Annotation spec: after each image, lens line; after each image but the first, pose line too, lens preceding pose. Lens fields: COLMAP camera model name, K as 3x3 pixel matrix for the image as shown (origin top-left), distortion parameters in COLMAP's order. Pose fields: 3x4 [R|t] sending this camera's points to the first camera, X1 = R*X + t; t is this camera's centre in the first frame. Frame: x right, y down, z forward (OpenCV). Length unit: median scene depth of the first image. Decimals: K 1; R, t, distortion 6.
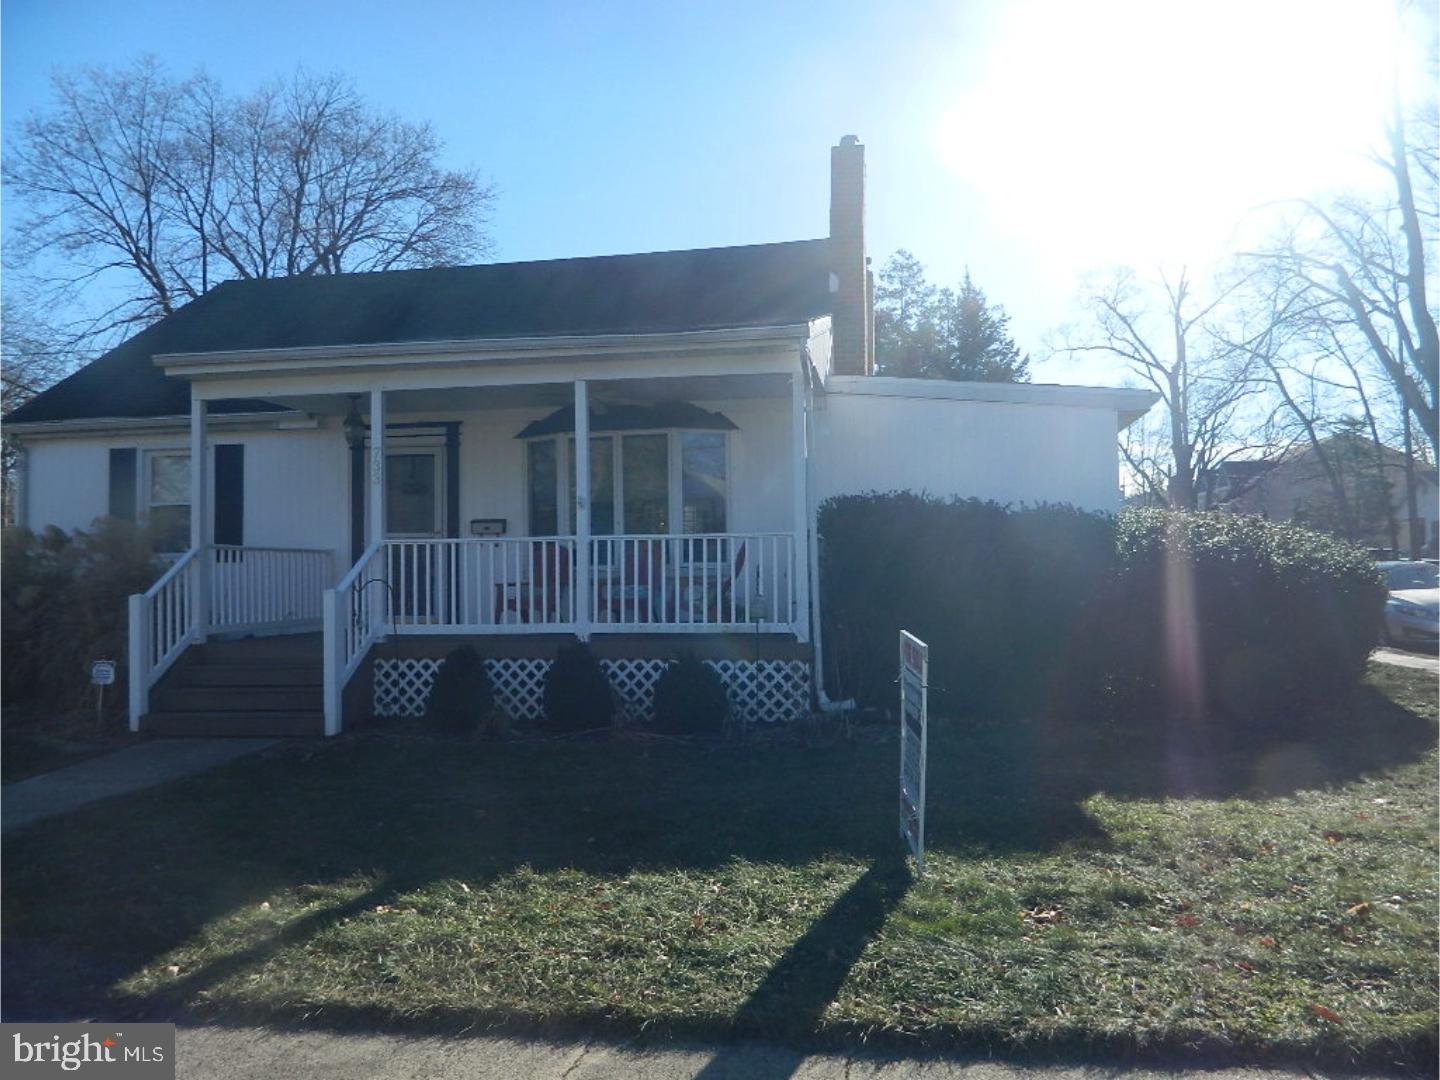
lens RADIAL K [[1060.5, 0, 724.2], [0, 1060.5, 543.4], [0, 0, 1]] dist [0.003164, 0.001894]
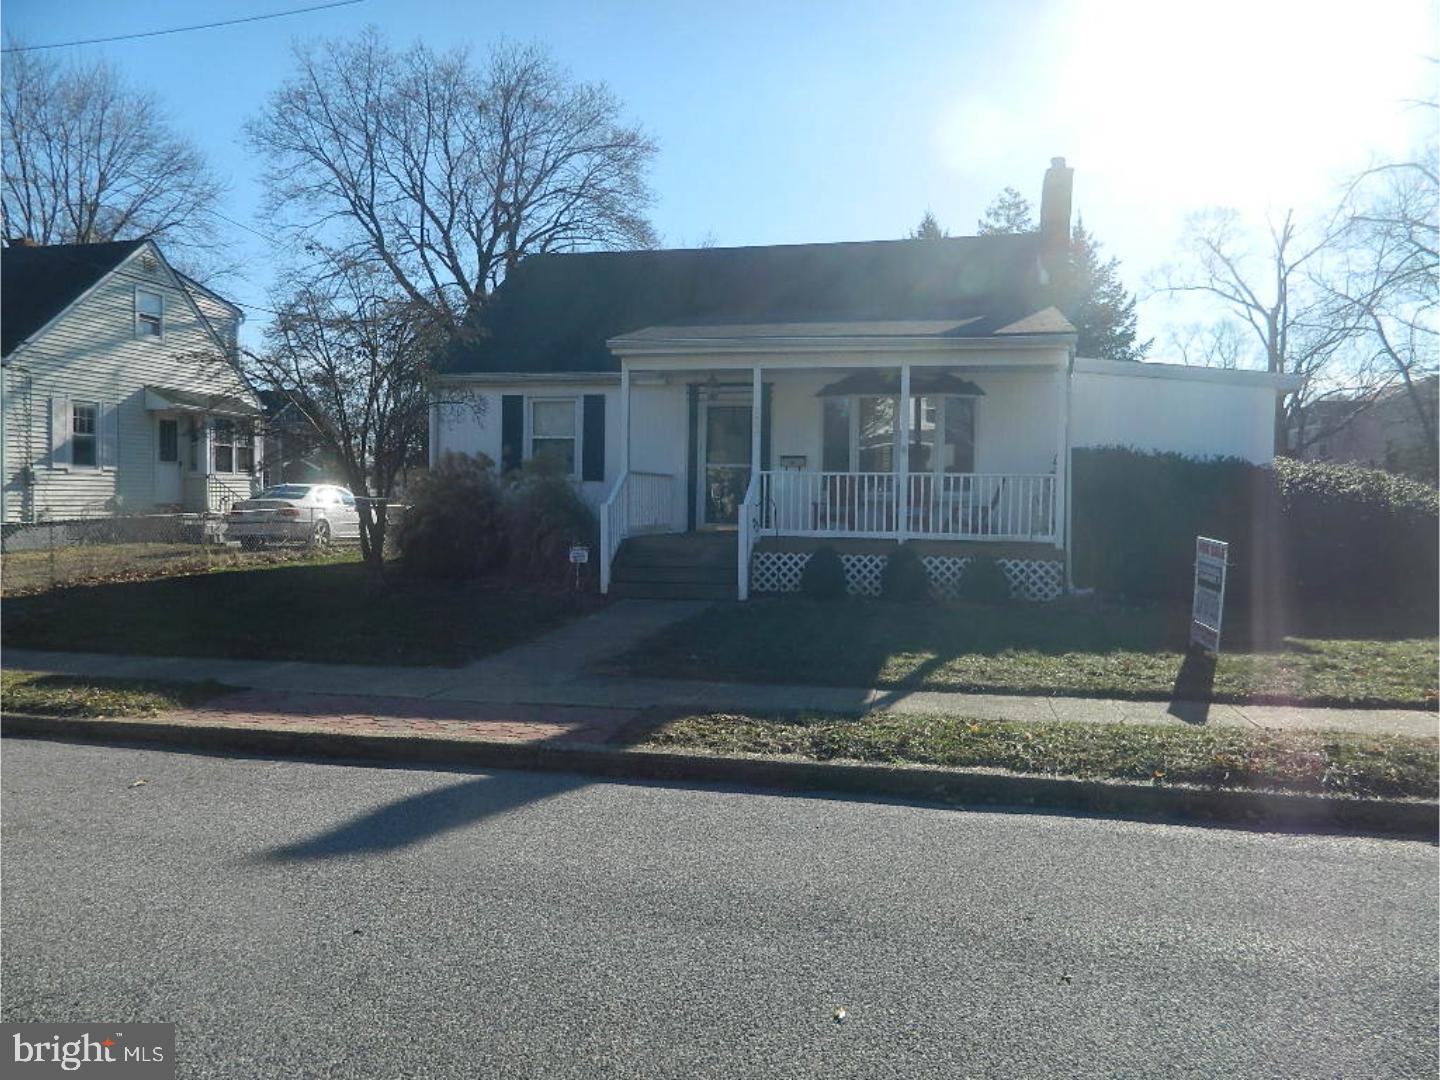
lens RADIAL K [[1060.5, 0, 717.3], [0, 1060.5, 538.2], [0, 0, 1]] dist [0.003164, 0.001894]
pose [[0.997849, 0.029972, -0.058301, -0.085708], [-0.025751, 0.997084, 0.071841, -0.004383], [0.060284, -0.070186, 0.995711, -0.137390]]
